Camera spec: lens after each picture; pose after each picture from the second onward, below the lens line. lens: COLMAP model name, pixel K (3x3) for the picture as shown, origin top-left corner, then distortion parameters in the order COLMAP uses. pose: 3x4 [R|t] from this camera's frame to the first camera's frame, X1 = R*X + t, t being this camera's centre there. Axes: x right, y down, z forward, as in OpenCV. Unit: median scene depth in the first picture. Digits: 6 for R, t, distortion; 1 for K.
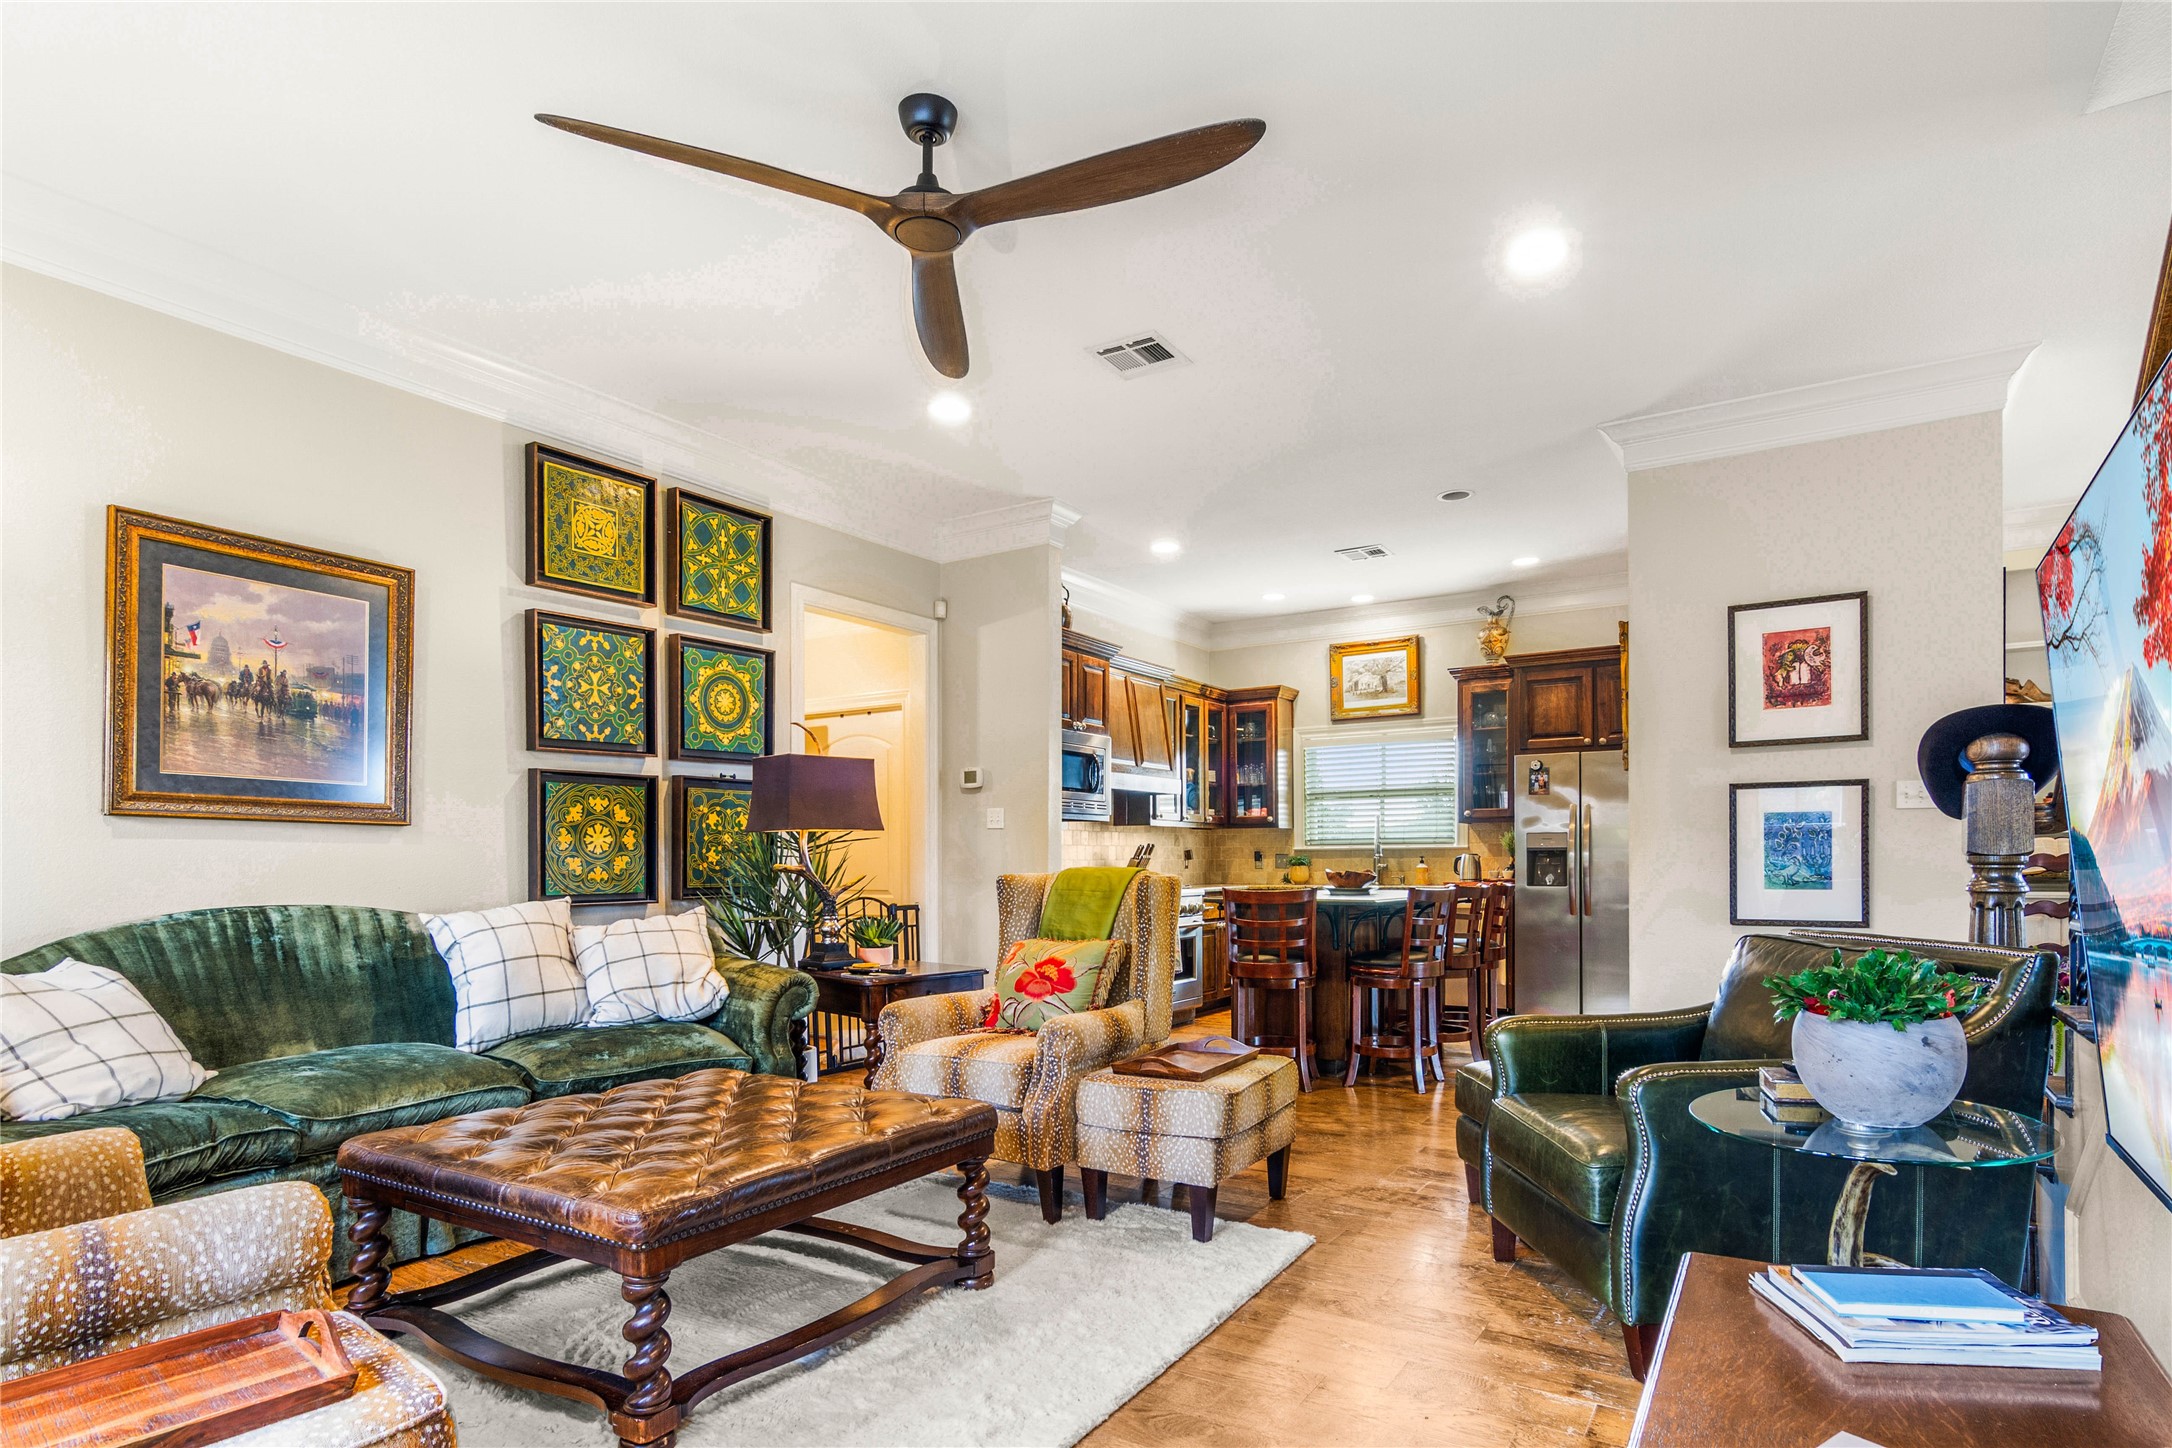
lens RADIAL K [[1131.3, 0, 1110.7], [0, 1131.3, 877.2], [0, 0, 1]] dist [-0.001926, 0.004945]
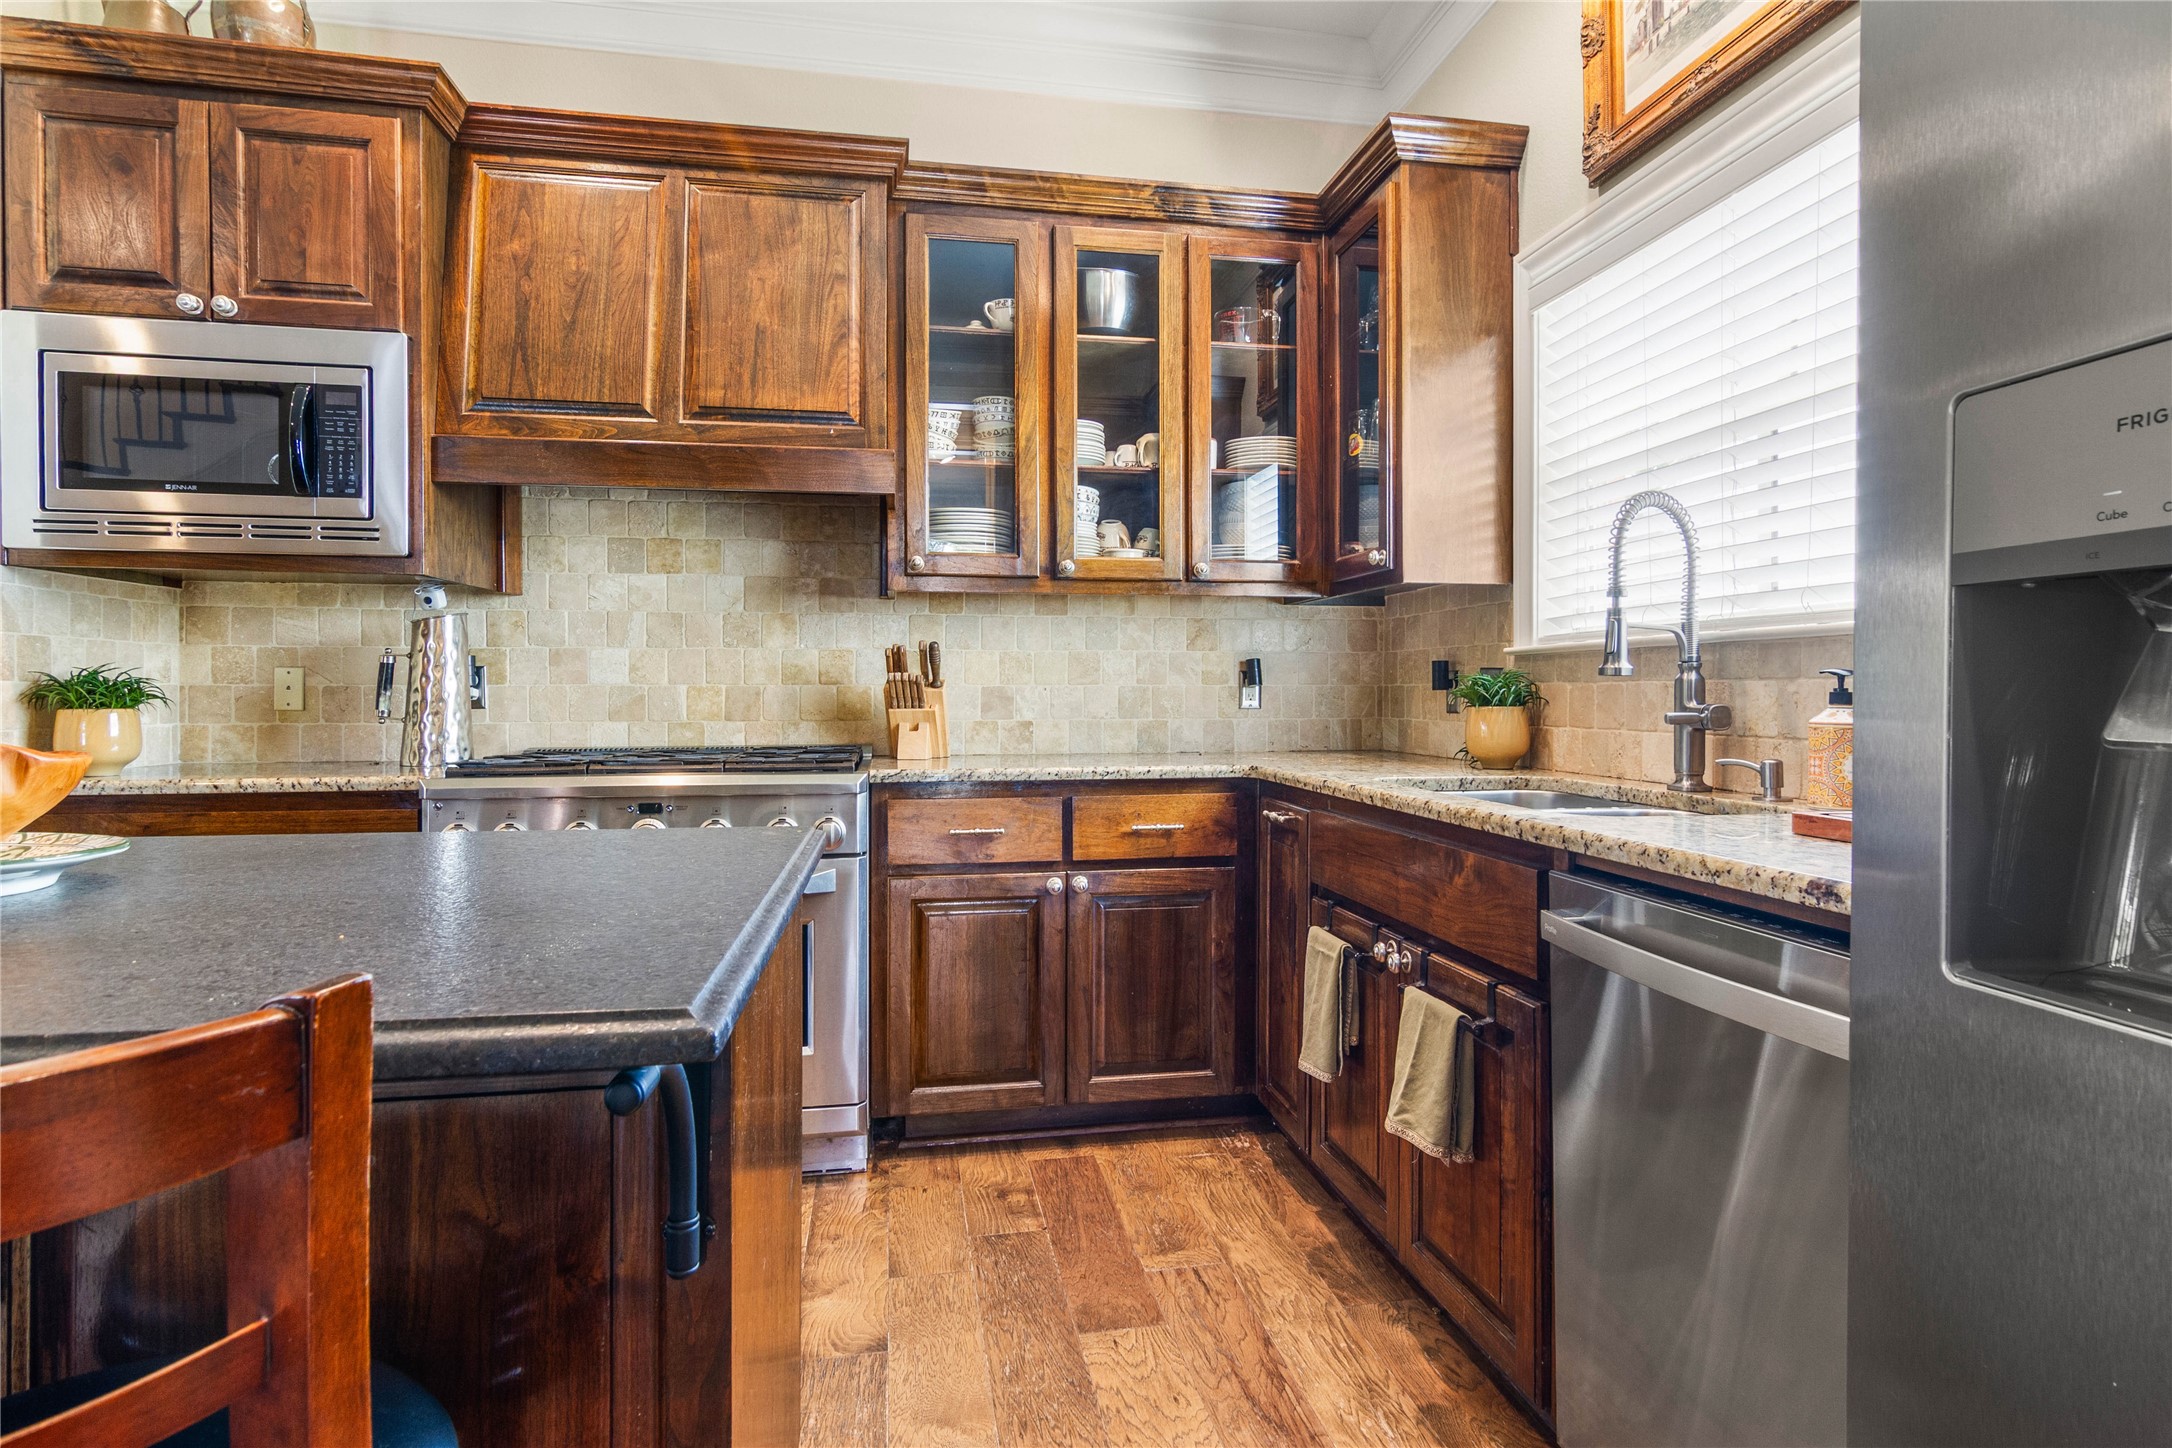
lens RADIAL K [[1131.3, 0, 1106.1], [0, 1131.3, 695.9], [0, 0, 1]] dist [-0.001926, 0.004945]
pose [[0.679519, 0.005859, -0.733634, 0.332417], [-0.012049, 0.999922, -0.003174, -0.010998], [0.733559, 0.010996, 0.679537, 0.757825]]
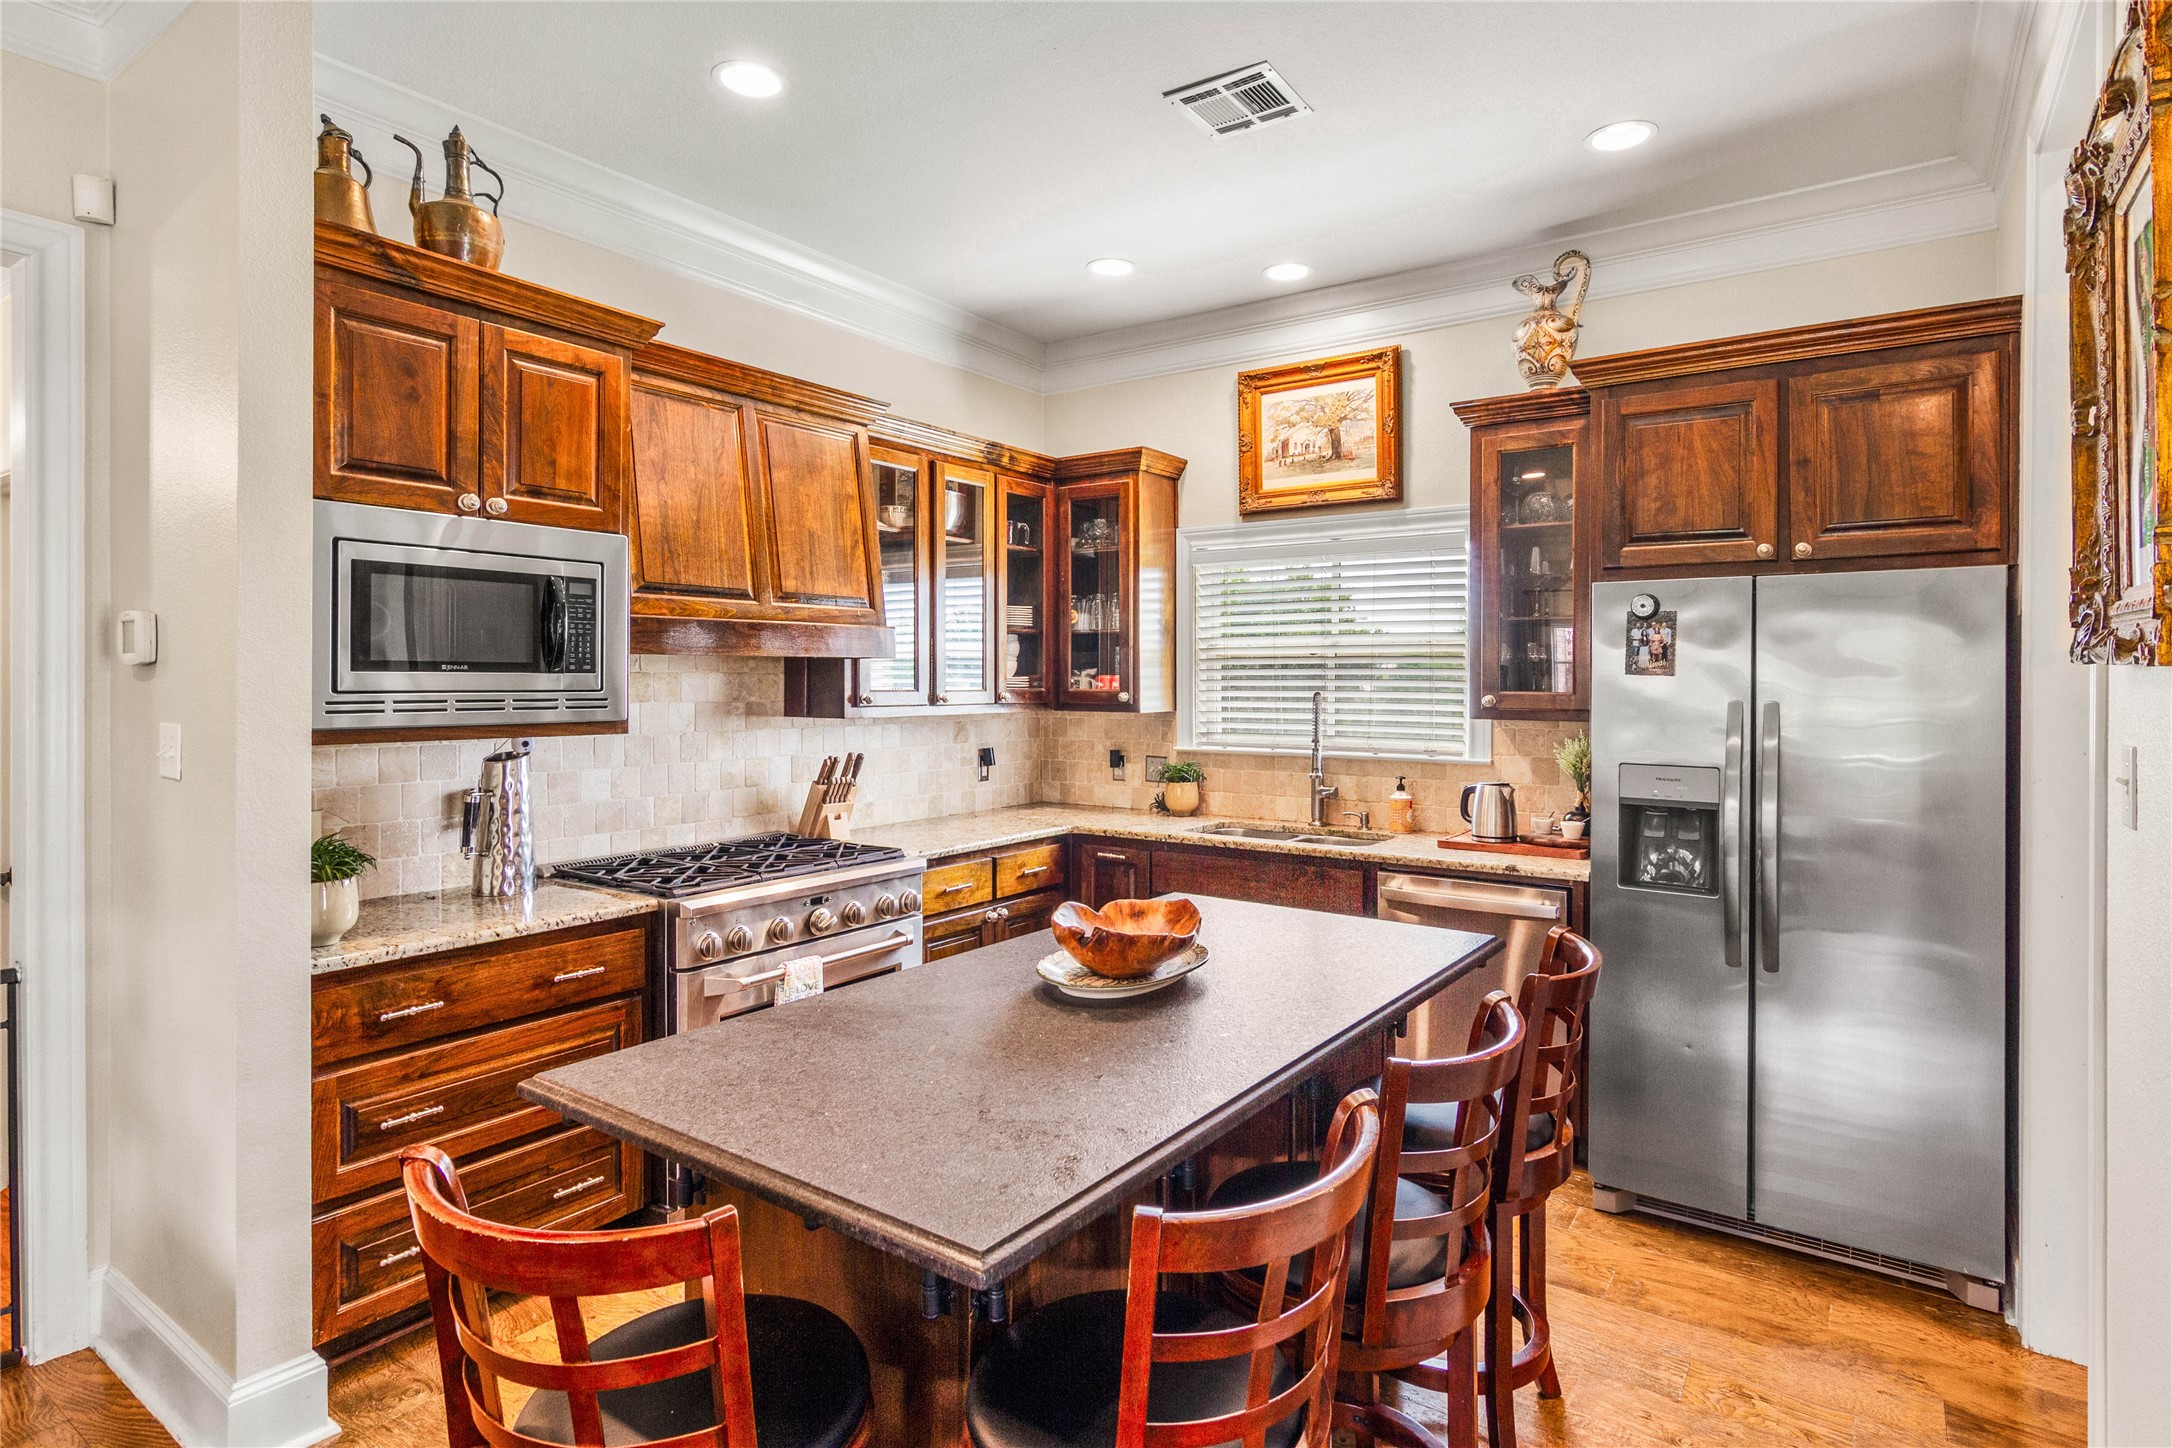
lens RADIAL K [[1131.3, 0, 1116.6], [0, 1131.3, 685.6], [0, 0, 1]] dist [-0.001926, 0.004945]
pose [[0.999421, 0.006108, -0.033478, 0.161034], [-0.006348, 0.999955, -0.007056, -0.054703], [0.033434, 0.007265, 0.999415, 0.478794]]
